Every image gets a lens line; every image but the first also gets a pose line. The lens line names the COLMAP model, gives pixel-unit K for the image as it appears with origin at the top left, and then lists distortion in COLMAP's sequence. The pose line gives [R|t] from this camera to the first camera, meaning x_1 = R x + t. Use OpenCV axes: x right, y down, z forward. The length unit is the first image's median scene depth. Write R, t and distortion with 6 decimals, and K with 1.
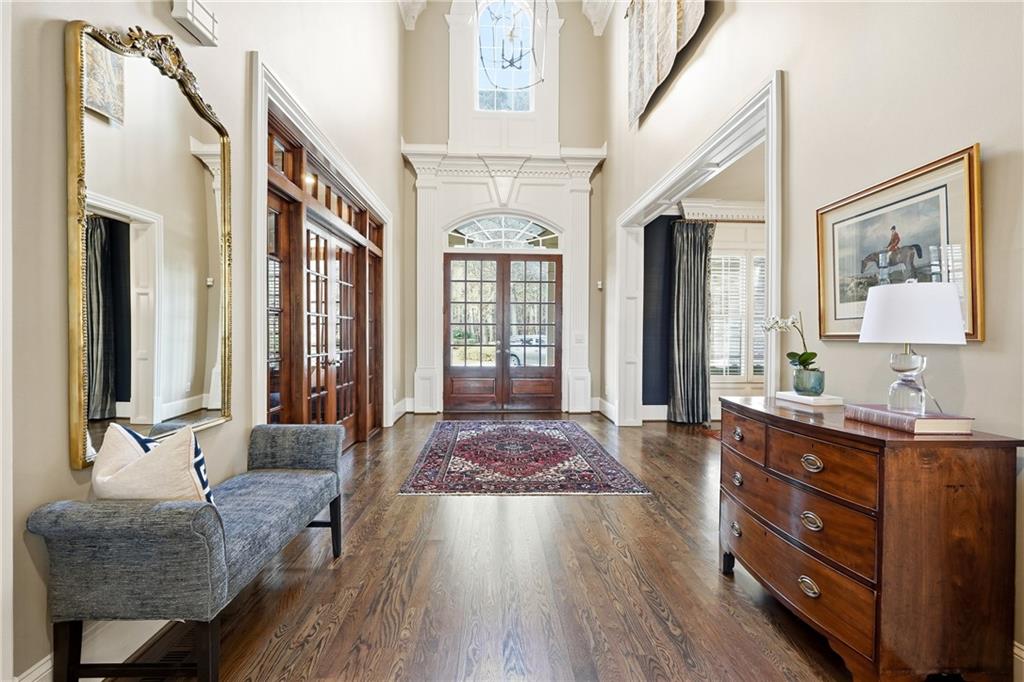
lens RADIAL K [[423.5, 0, 514.6], [0, 423.5, 334.3], [0, 0, 1]] dist [-0.001600, -0.000261]
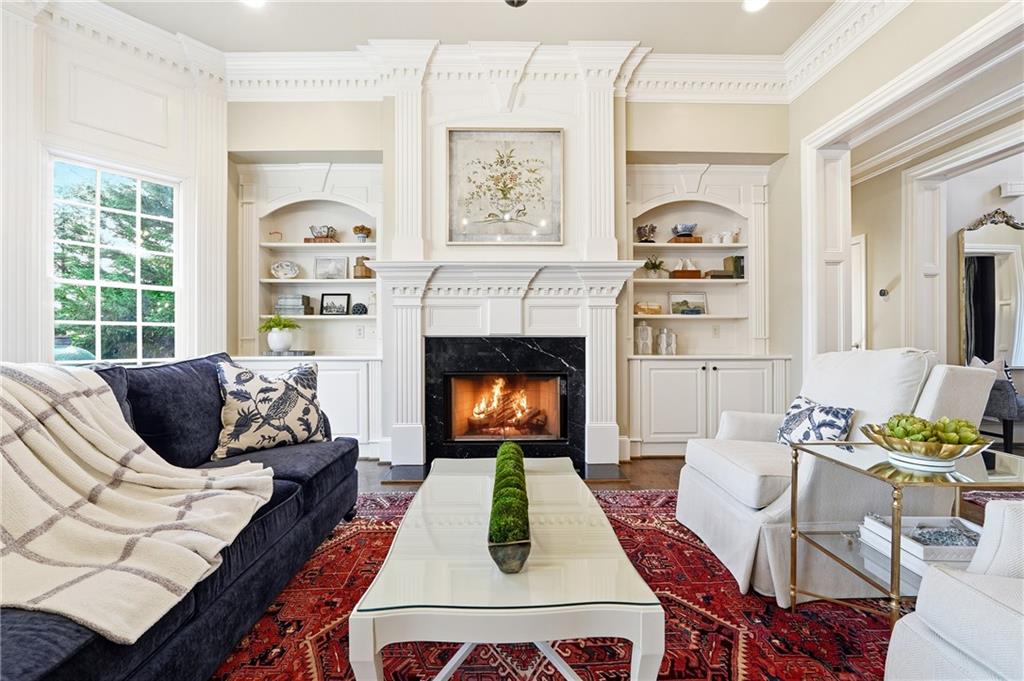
lens RADIAL K [[423.5, 0, 514.5], [0, 423.5, 334.9], [0, 0, 1]] dist [-0.001600, -0.000261]
pose [[-0.036725, -0.012301, -0.999250, 1.675187], [-0.001587, 0.999924, -0.012251, 0.074968], [0.999324, 0.001136, -0.036741, -1.668486]]
